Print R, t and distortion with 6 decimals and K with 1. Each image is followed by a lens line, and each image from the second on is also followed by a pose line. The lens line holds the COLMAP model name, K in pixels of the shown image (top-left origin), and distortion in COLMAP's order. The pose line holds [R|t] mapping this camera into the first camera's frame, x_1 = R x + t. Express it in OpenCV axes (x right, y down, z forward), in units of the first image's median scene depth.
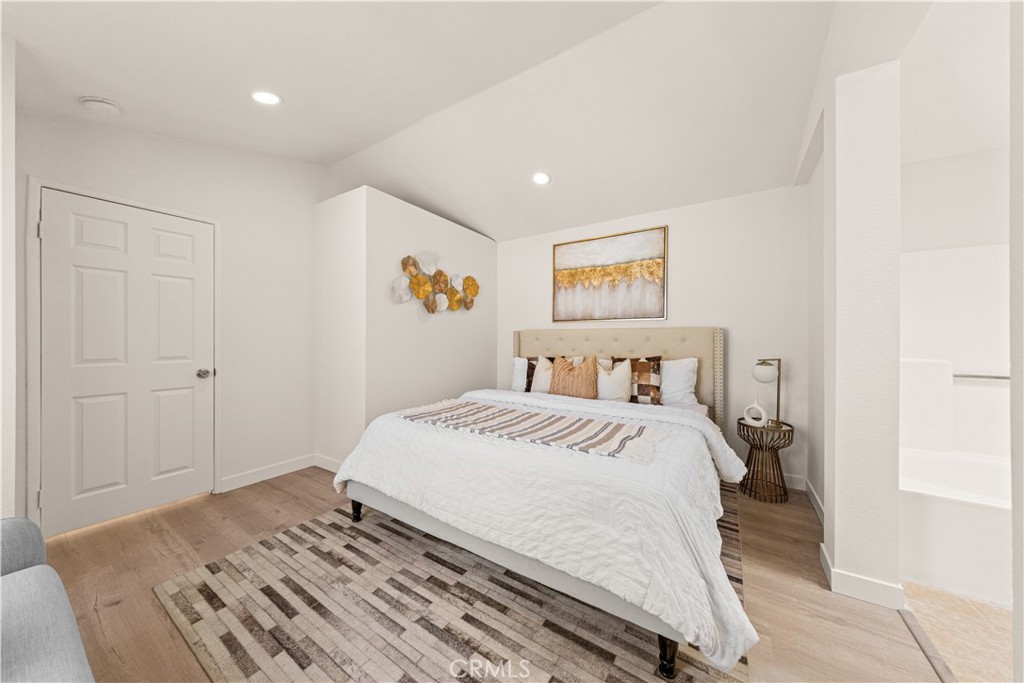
lens RADIAL K [[336.3, 0, 512.6], [0, 336.3, 339.6], [0, 0, 1]] dist [0.010127, -0.000150]
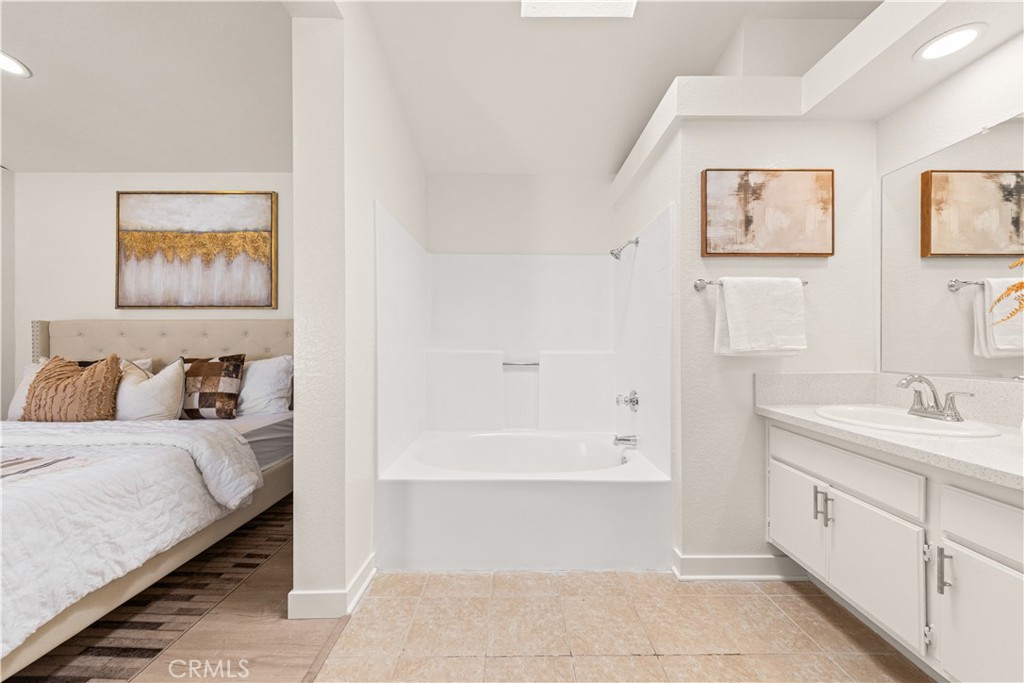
lens RADIAL K [[376.4, 0, 508.7], [0, 376.4, 340.2], [0, 0, 1]] dist [0.017225, 0.000081]
pose [[0.845750, -0.002249, 0.533575, 0.443668], [0.005023, 0.999980, -0.003748, 0.020817], [-0.533556, 0.005850, 0.845744, -0.058175]]
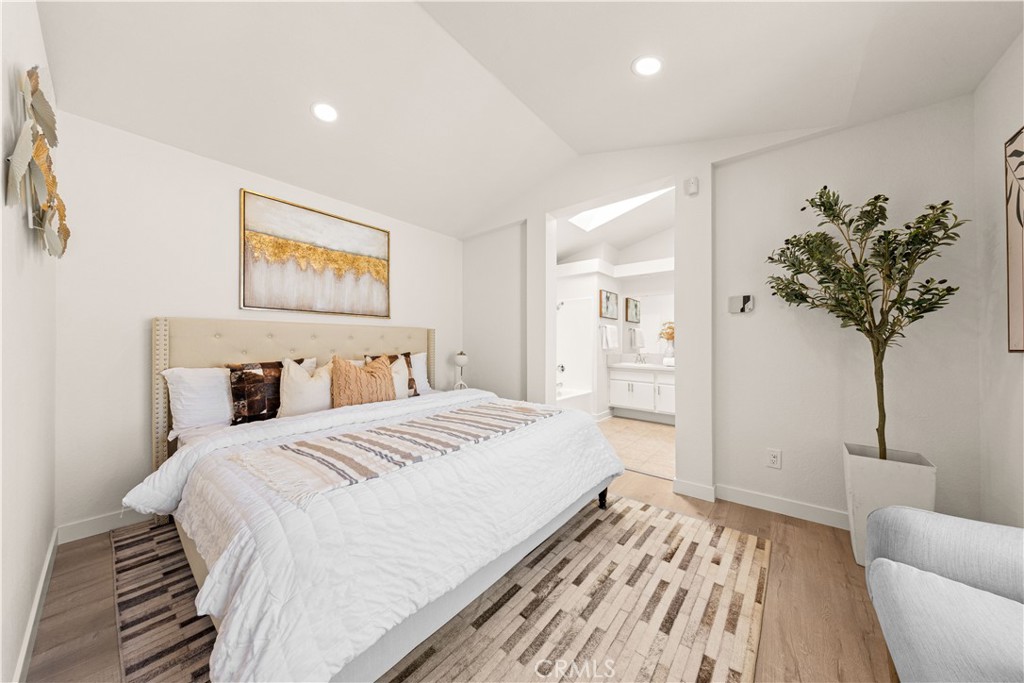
lens RADIAL K [[336.3, 0, 511.5], [0, 336.3, 345.0], [0, 0, 1]] dist [0.010127, -0.000150]
pose [[0.099948, -0.007766, 0.994962, -0.572215], [-0.004233, 0.999957, 0.008230, 0.012996], [-0.994984, -0.005034, 0.099911, 0.502617]]
